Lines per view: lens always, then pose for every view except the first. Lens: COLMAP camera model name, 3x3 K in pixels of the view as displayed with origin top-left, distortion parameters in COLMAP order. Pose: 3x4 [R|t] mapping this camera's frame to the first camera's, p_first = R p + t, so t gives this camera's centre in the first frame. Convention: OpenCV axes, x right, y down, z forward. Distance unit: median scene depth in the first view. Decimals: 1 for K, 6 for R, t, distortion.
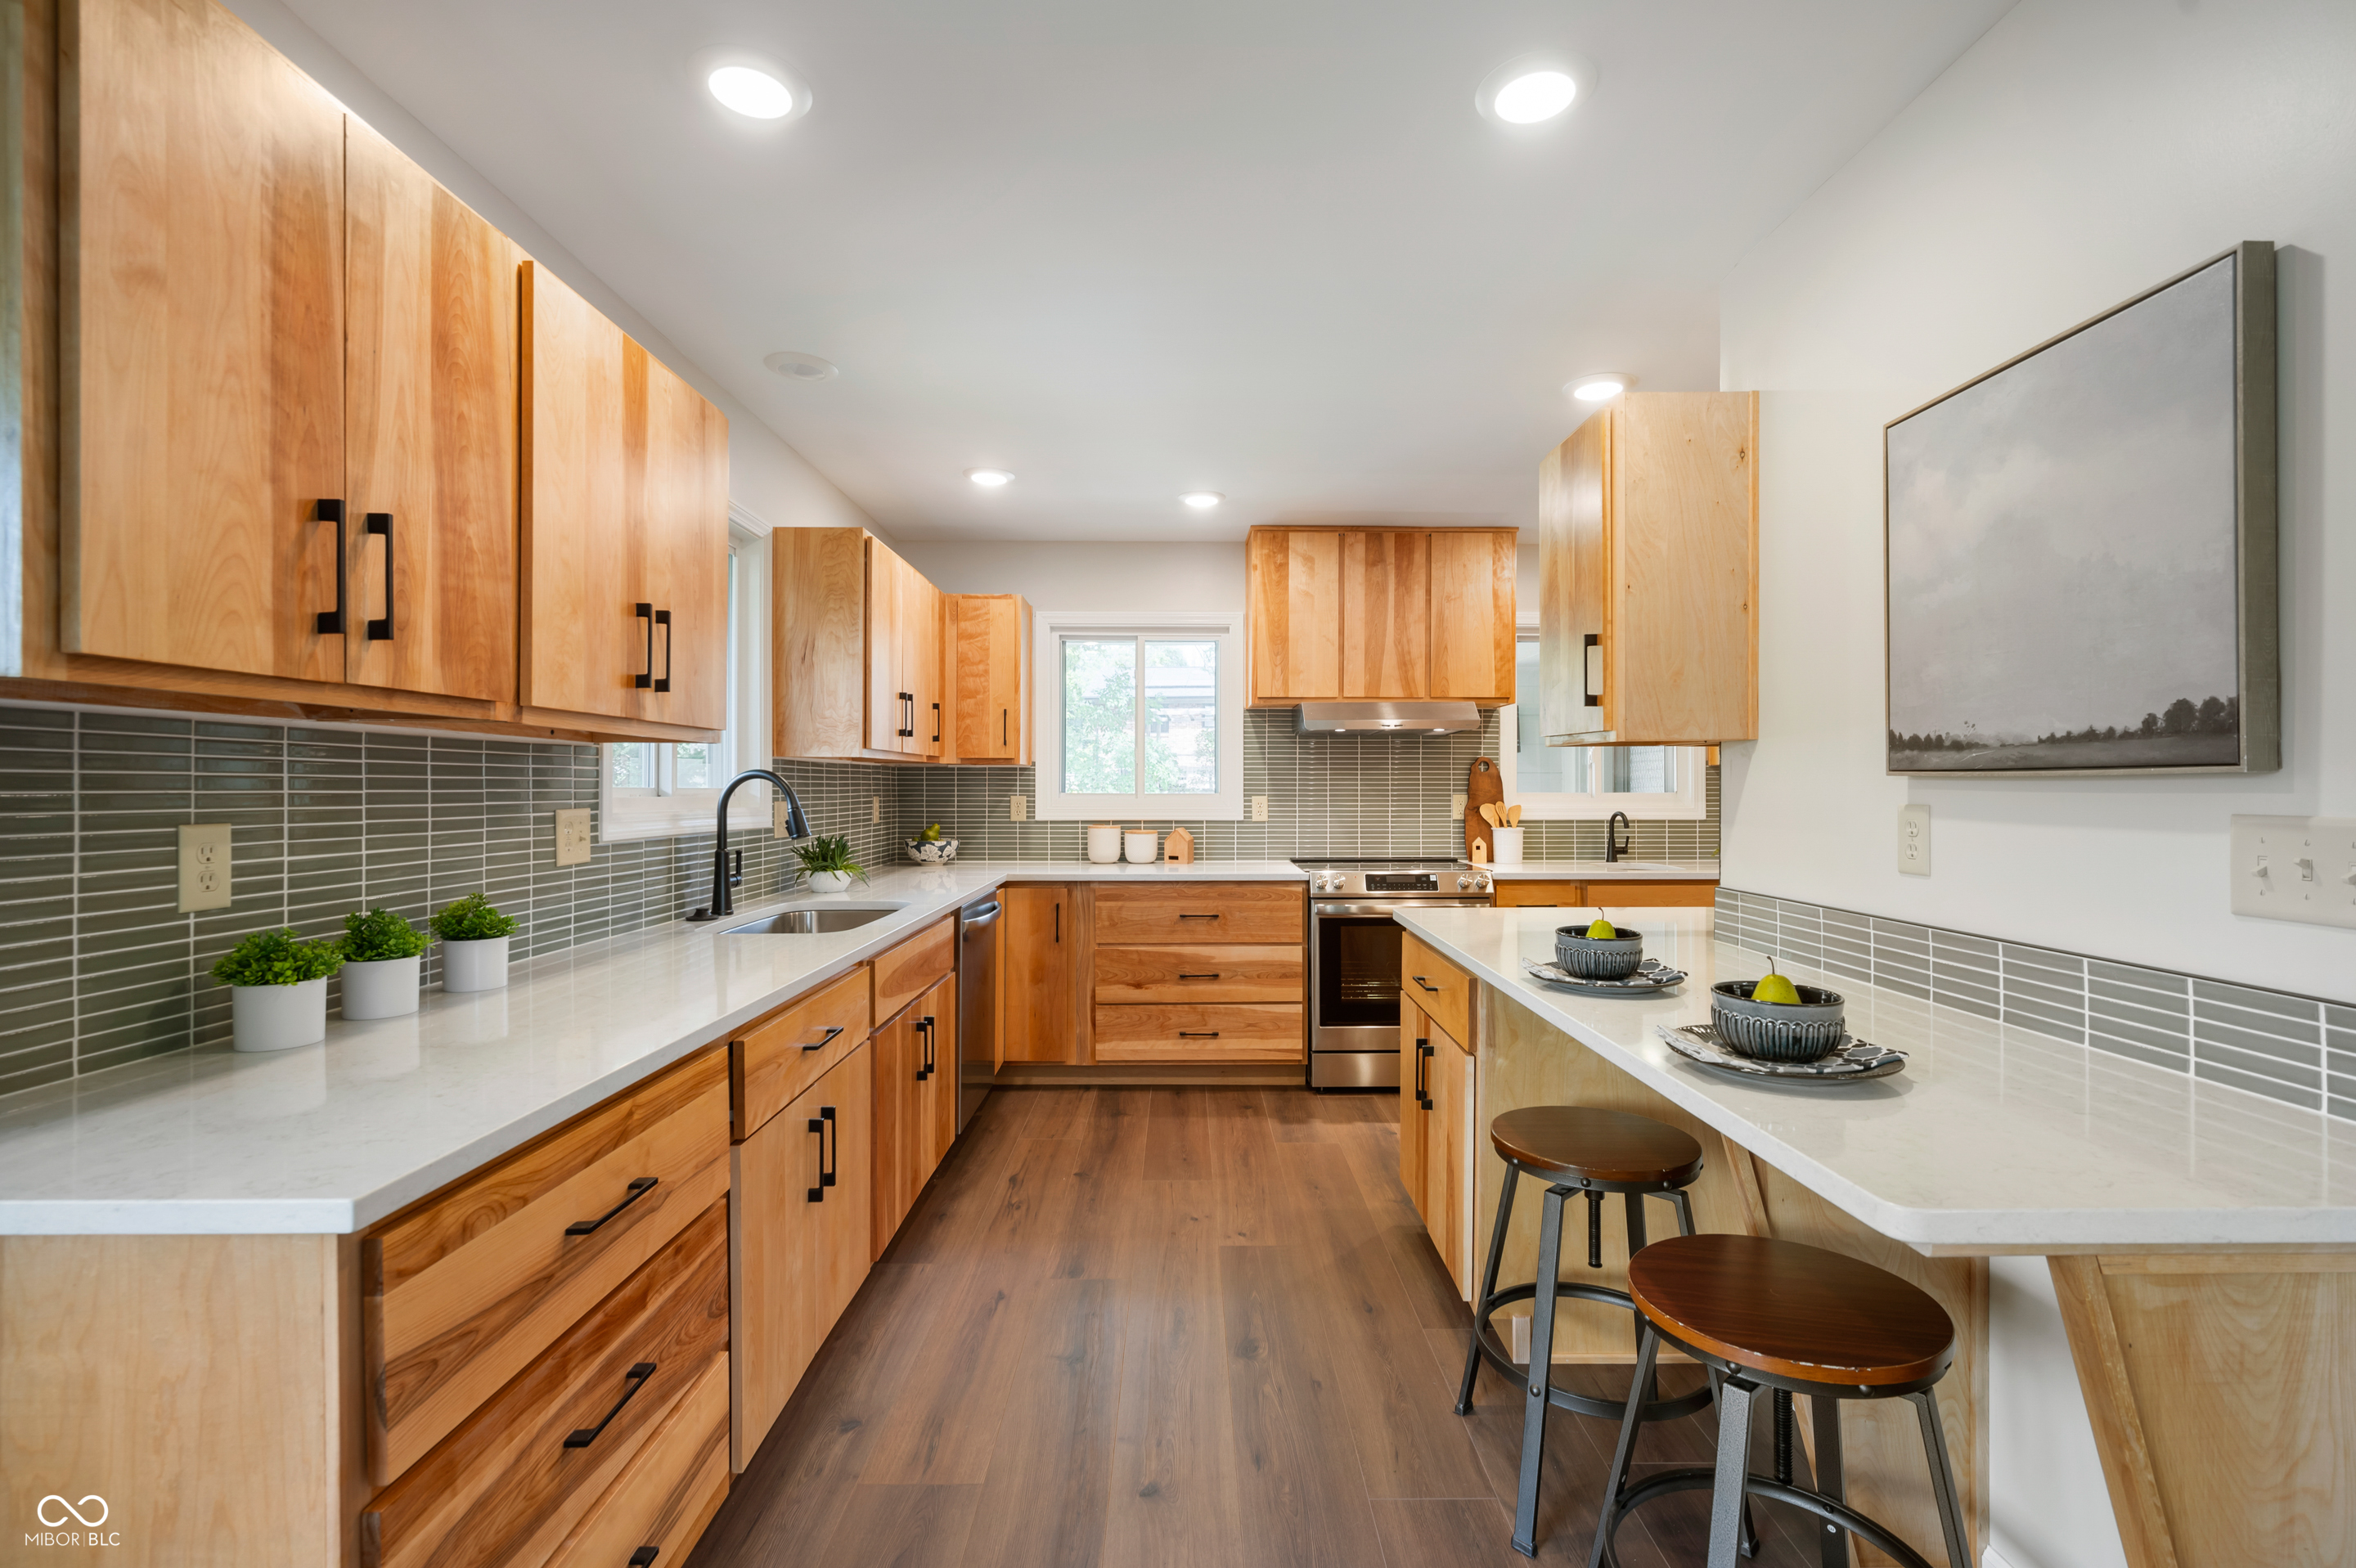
lens RADIAL K [[1027.5, 0, 1187.2], [0, 1027.5, 786.2], [0, 0, 1]] dist [-0.001016, -0.000159]
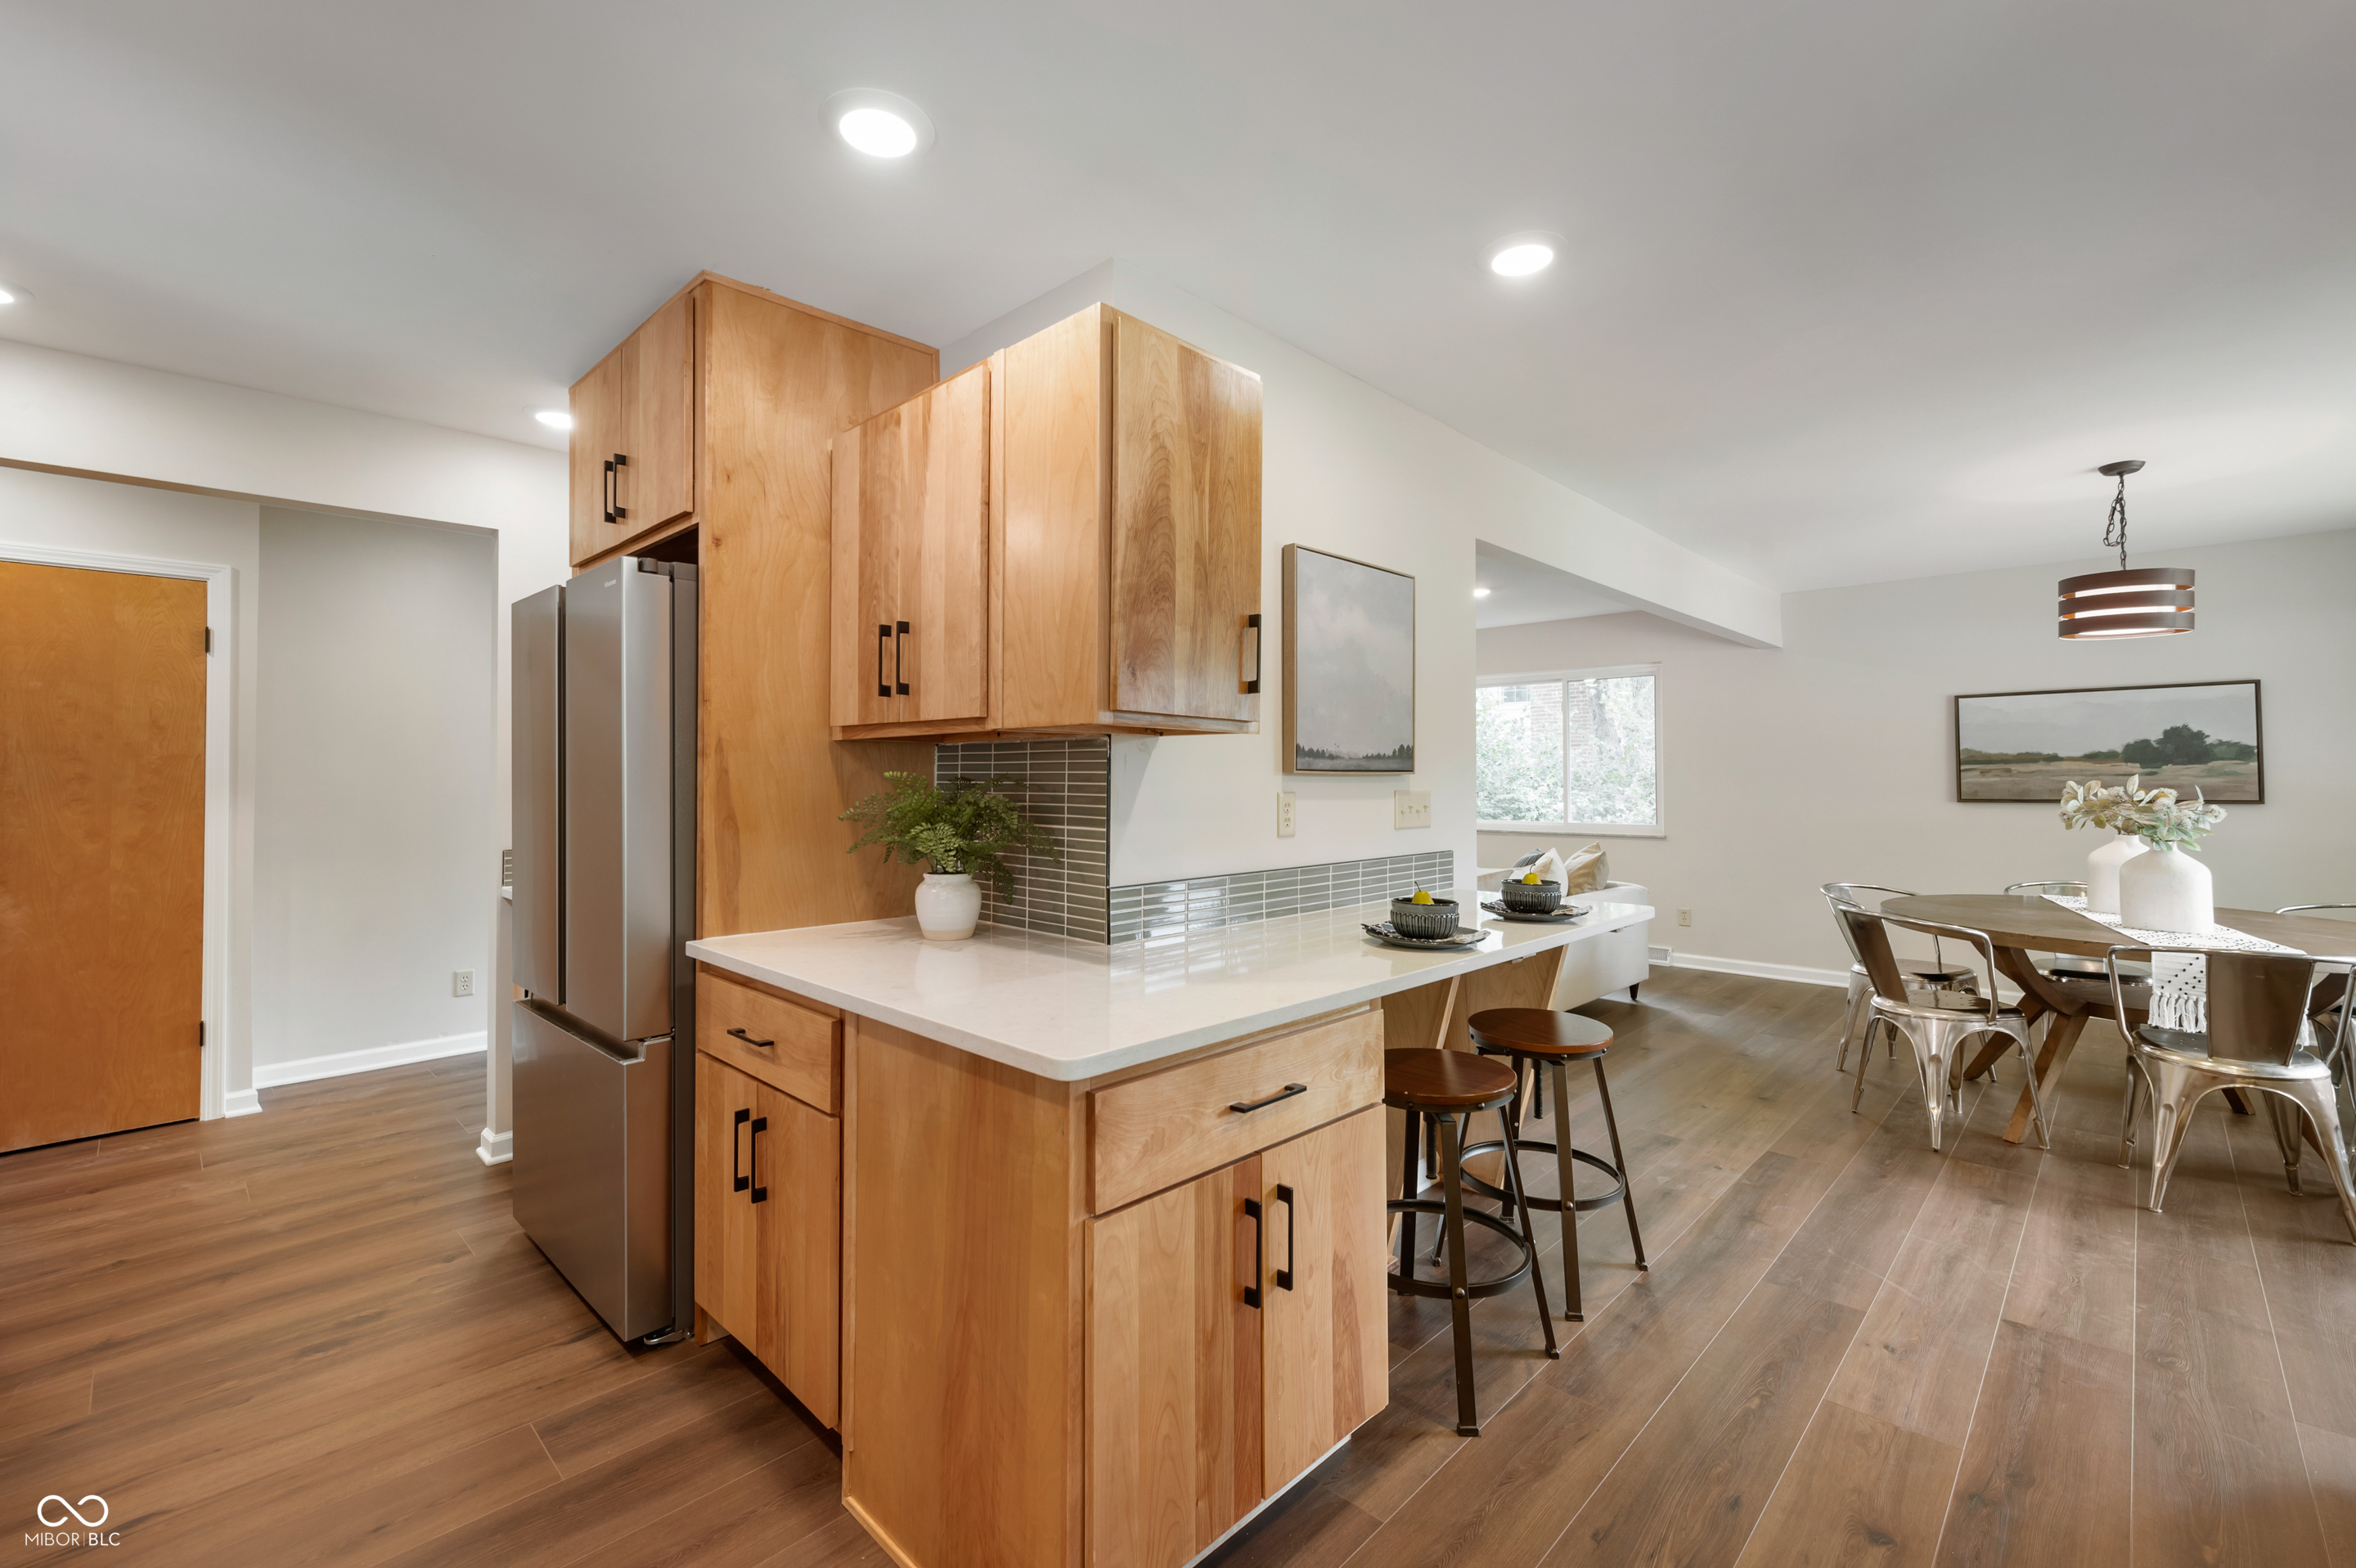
lens RADIAL K [[1008.8, 0, 1172.6], [0, 1008.8, 762.3], [0, 0, 1]] dist [0.000510, -0.000056]
pose [[-0.715020, 0.012617, 0.698991, -0.120478], [0.002712, 0.999880, -0.015274, -0.002049], [-0.699099, -0.009025, -0.714968, 1.131862]]
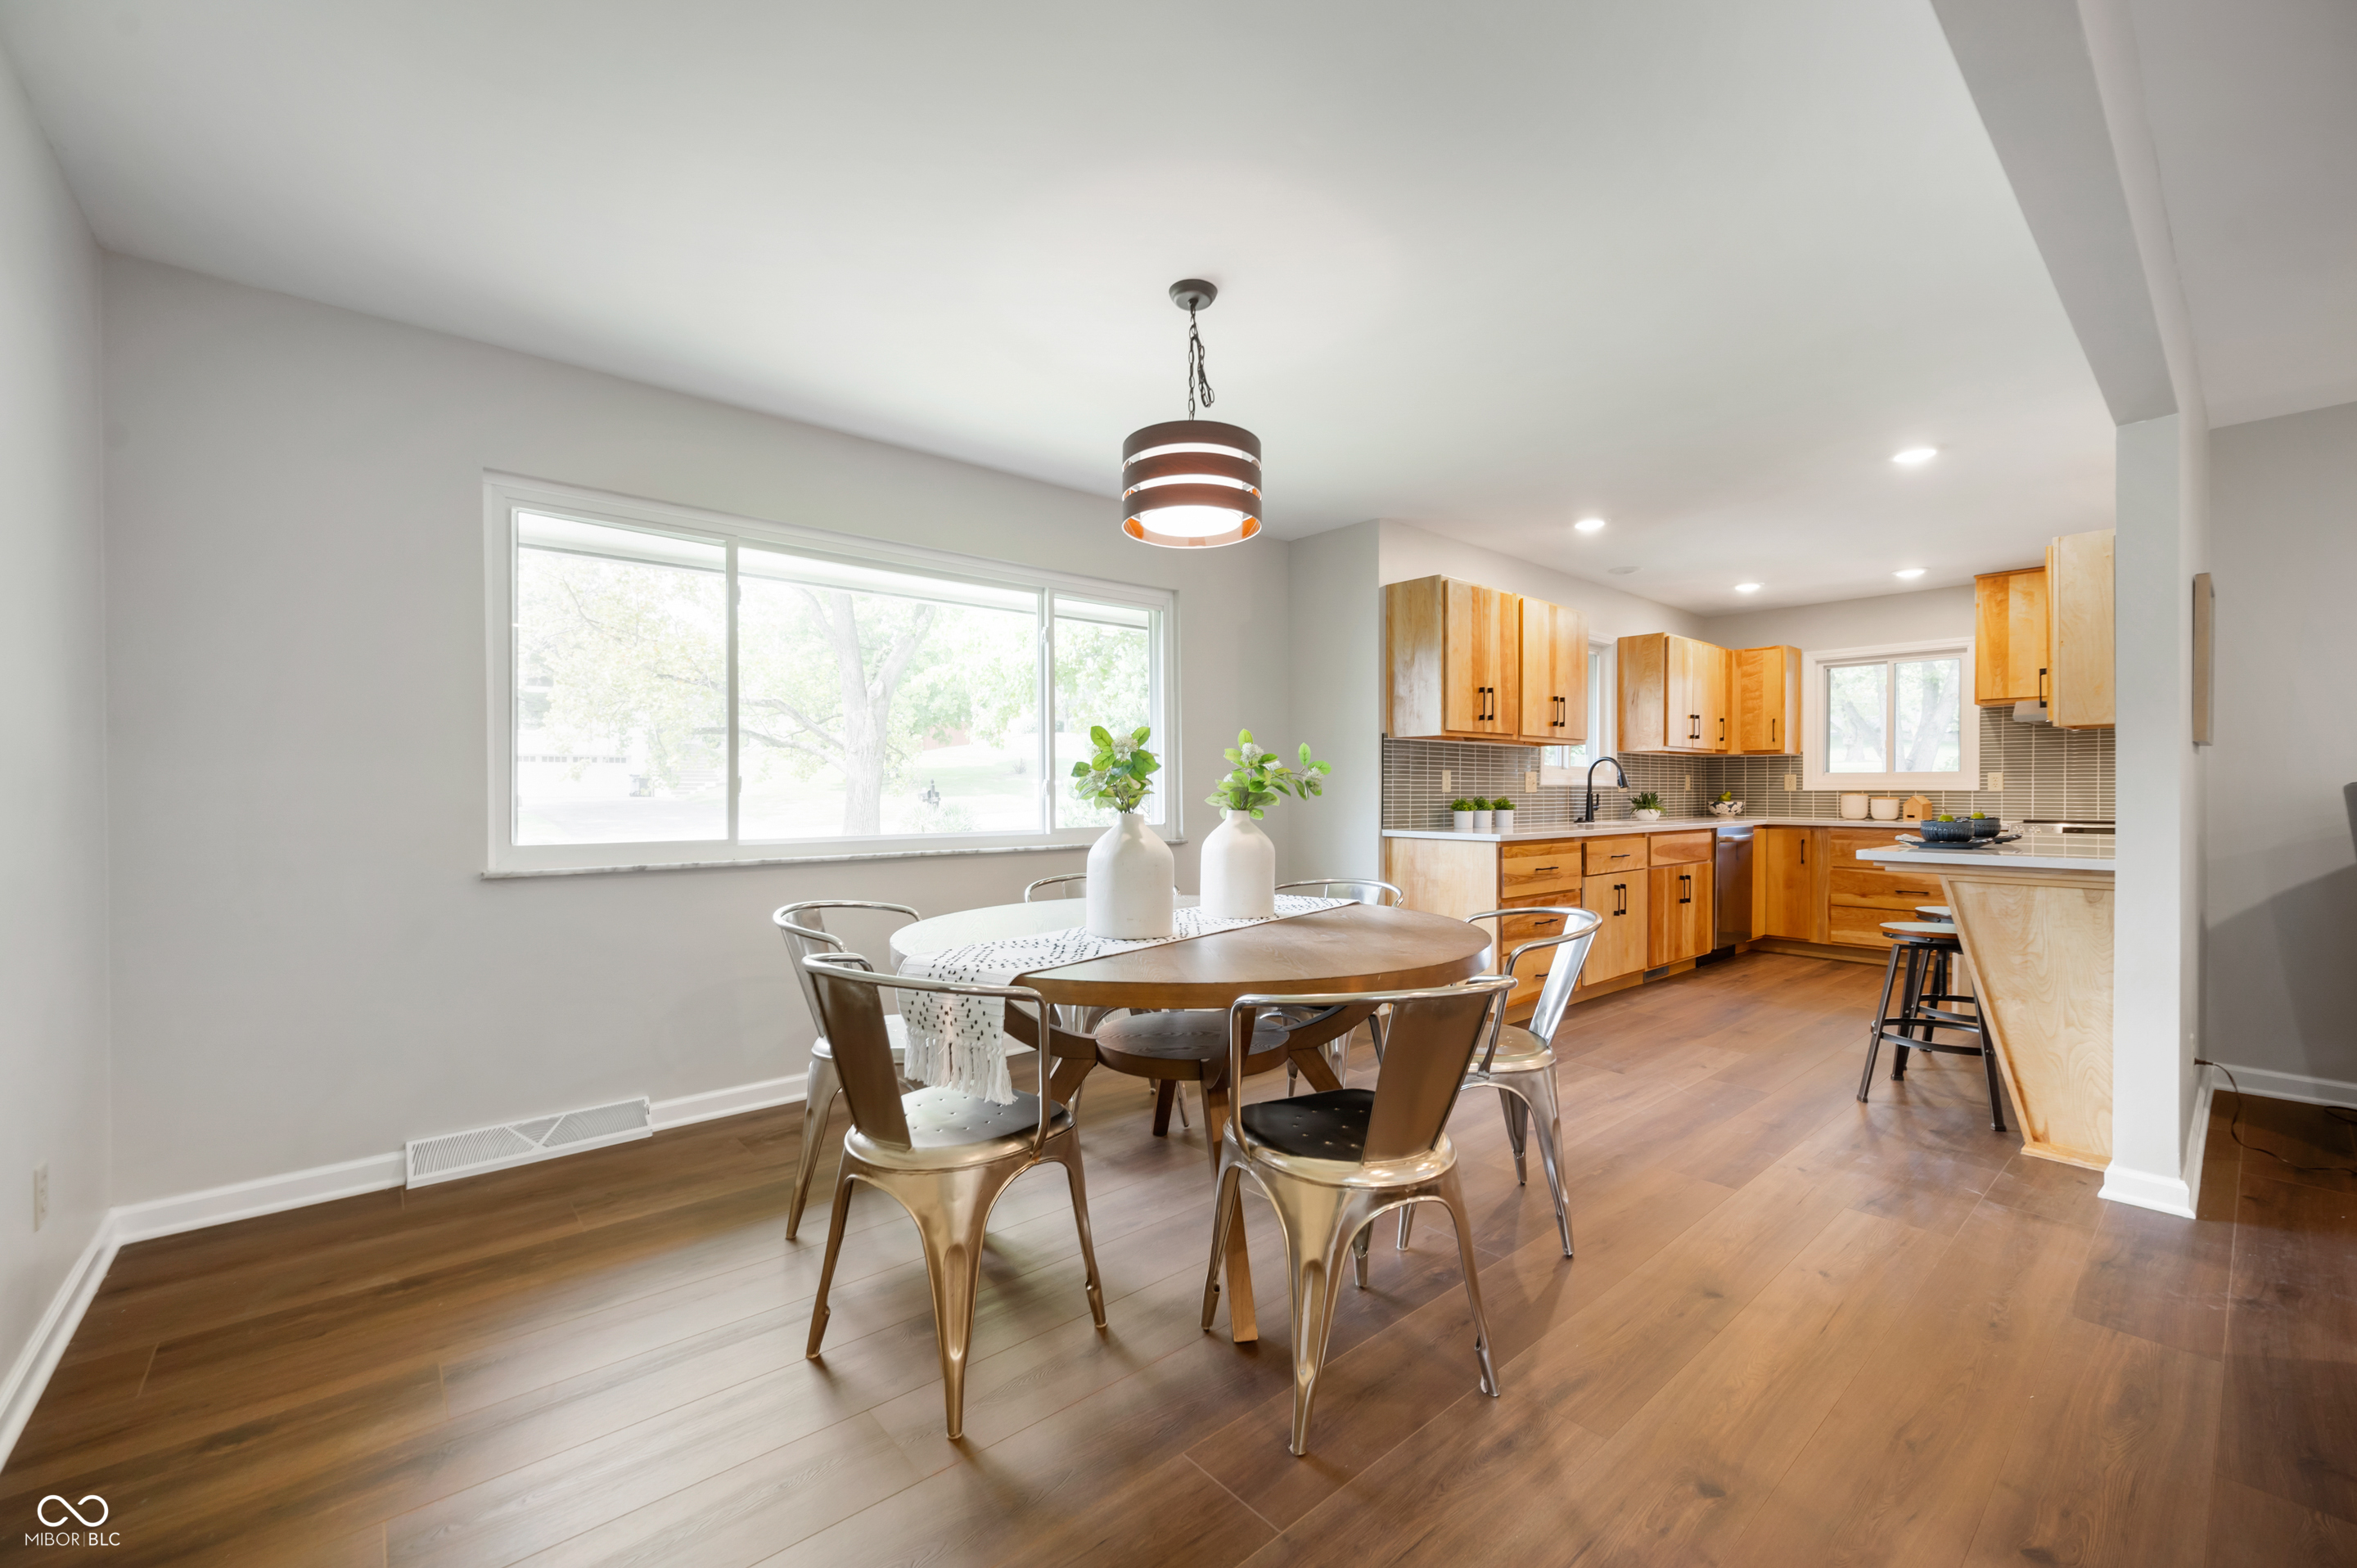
lens RADIAL K [[941.5, 0, 1195.9], [0, 941.5, 791.8], [0, 0, 1]] dist [-0.000085, -0.000158]
pose [[0.654022, 0.002139, -0.756473, 0.452446], [-0.000544, 0.999997, 0.002357, 0.046432], [0.756476, -0.001130, 0.654021, -0.833616]]
